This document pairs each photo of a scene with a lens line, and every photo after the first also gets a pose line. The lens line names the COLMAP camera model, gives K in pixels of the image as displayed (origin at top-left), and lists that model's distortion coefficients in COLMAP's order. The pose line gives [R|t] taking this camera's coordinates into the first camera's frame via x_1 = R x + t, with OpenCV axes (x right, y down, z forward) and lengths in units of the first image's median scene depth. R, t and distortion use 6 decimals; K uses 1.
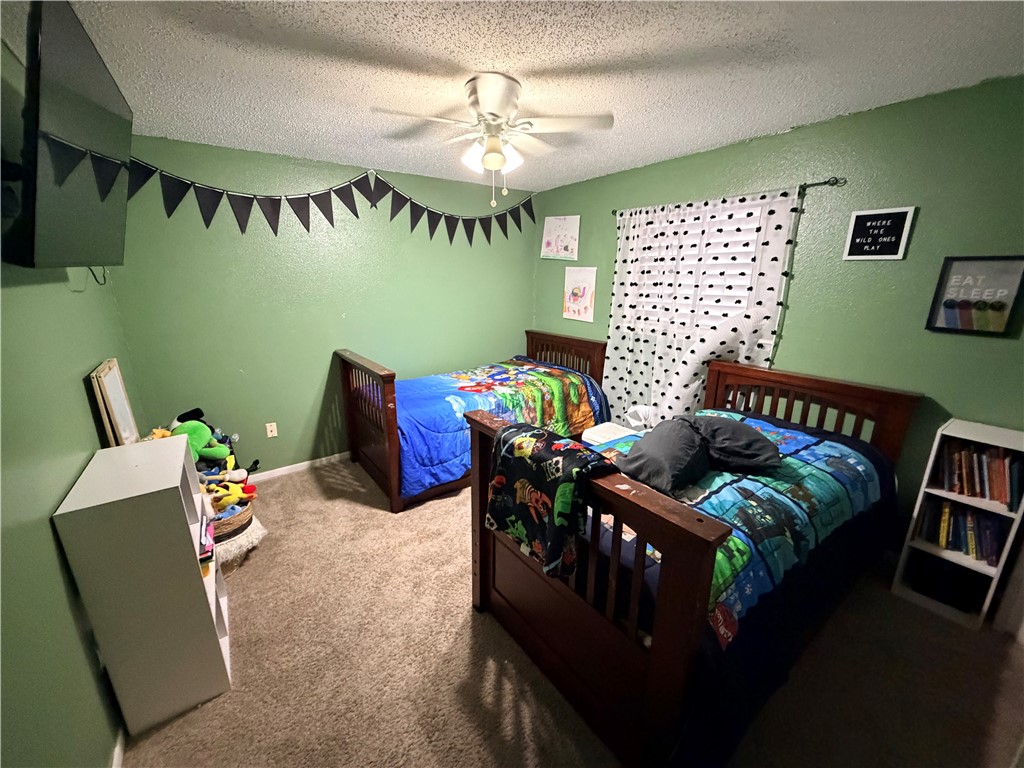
lens RADIAL K [[410.6, 0, 511.5], [0, 410.6, 386.4], [0, 0, 1]] dist [0.000376, 0.000278]
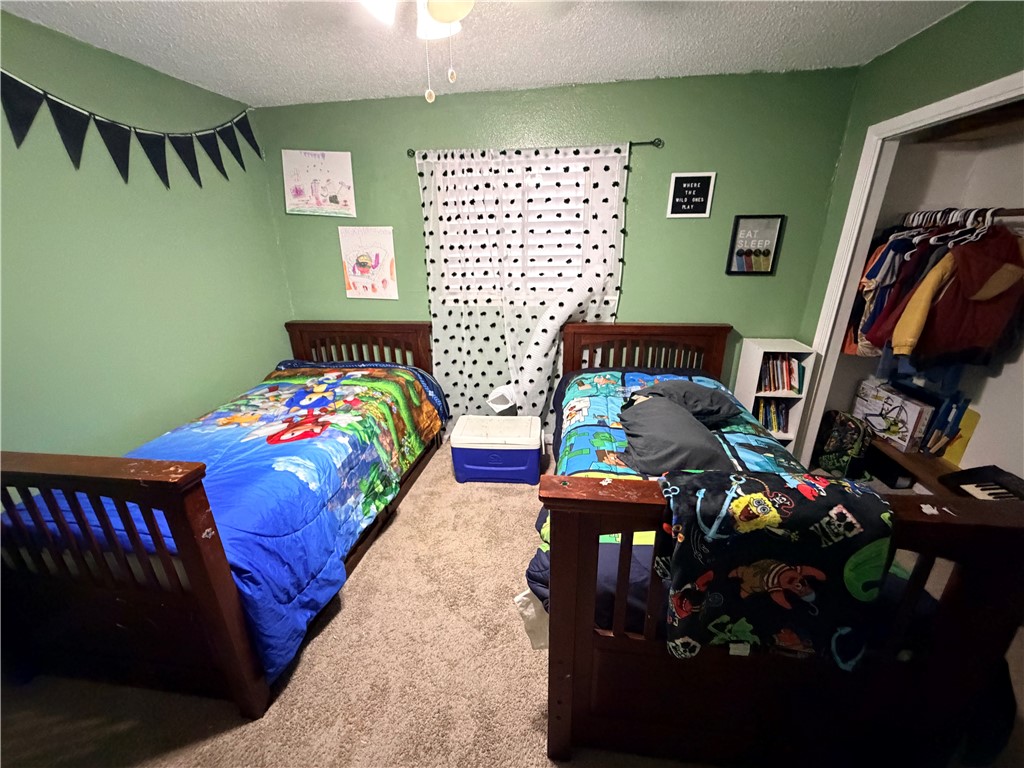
lens RADIAL K [[410.6, 0, 513.3], [0, 410.6, 385.2], [0, 0, 1]] dist [0.000376, 0.000278]
pose [[0.696456, -0.260866, 0.668505, -0.279308], [0.206604, 0.965032, 0.161335, -0.102613], [-0.687215, 0.025753, 0.725998, 0.373184]]
